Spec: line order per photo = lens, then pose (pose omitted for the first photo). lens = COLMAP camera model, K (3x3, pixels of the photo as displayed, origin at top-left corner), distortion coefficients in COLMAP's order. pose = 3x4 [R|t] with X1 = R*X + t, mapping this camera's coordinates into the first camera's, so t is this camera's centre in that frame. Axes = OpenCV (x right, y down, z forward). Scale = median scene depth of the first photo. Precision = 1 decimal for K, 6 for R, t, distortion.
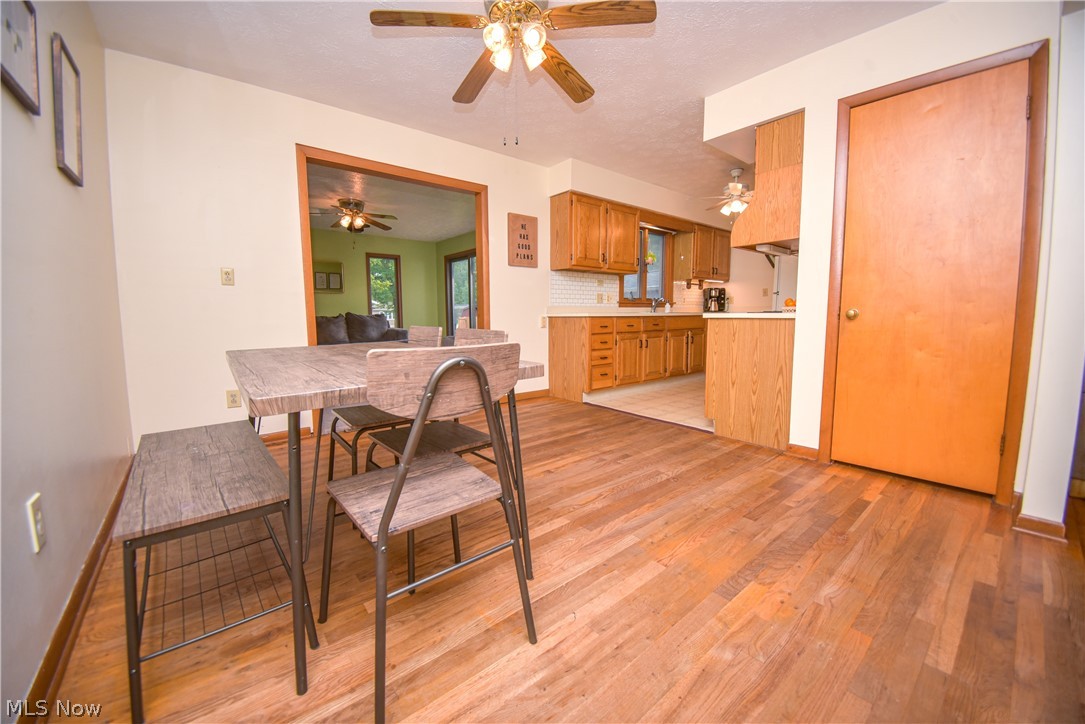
lens RADIAL K [[412.0, 0, 540.7], [0, 412.0, 357.4], [0, 0, 1]] dist [0.001427, -0.015690]
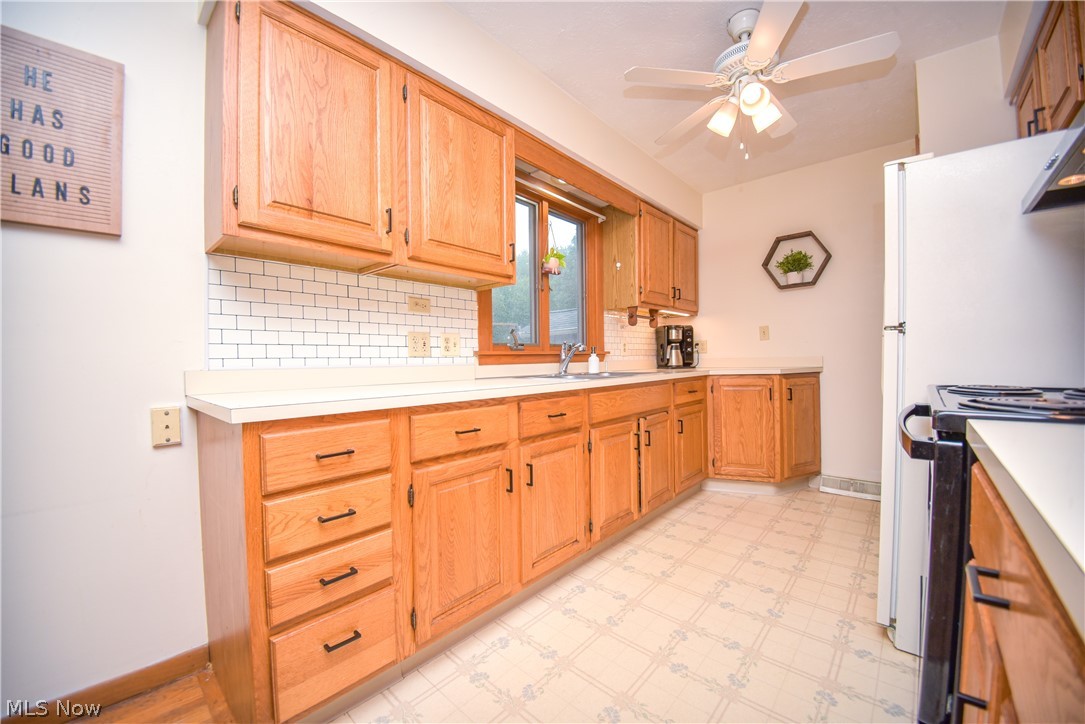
lens RADIAL K [[414.6, 0, 545.3], [0, 414.6, 365.9], [0, 0, 1]] dist [0.010378, -0.019242]
pose [[0.988124, -0.010790, 0.153279, 0.184357], [0.024604, 0.995771, -0.088516, -0.078523], [-0.151675, 0.091236, 0.984211, 0.549176]]
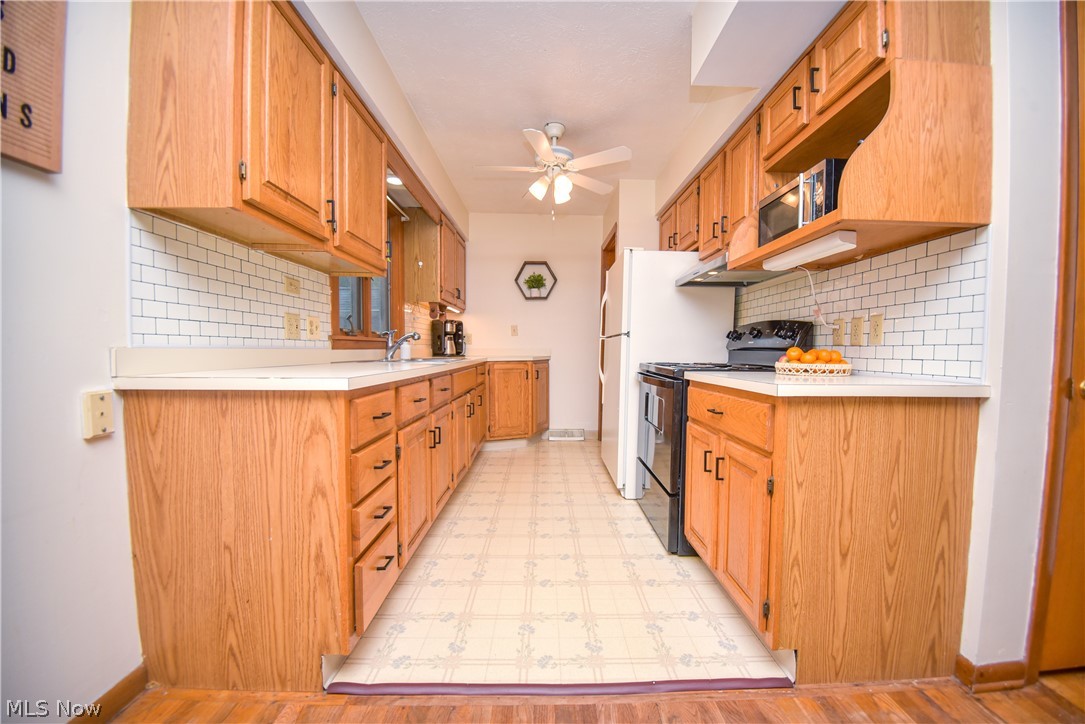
lens RADIAL K [[420.9, 0, 564.0], [0, 420.9, 372.5], [0, 0, 1]] dist [0.012585, -0.014415]
pose [[0.600725, -0.031537, 0.798833, -0.016902], [0.070401, 0.997427, -0.013565, -0.071713], [-0.796350, 0.064387, 0.601400, 0.523025]]
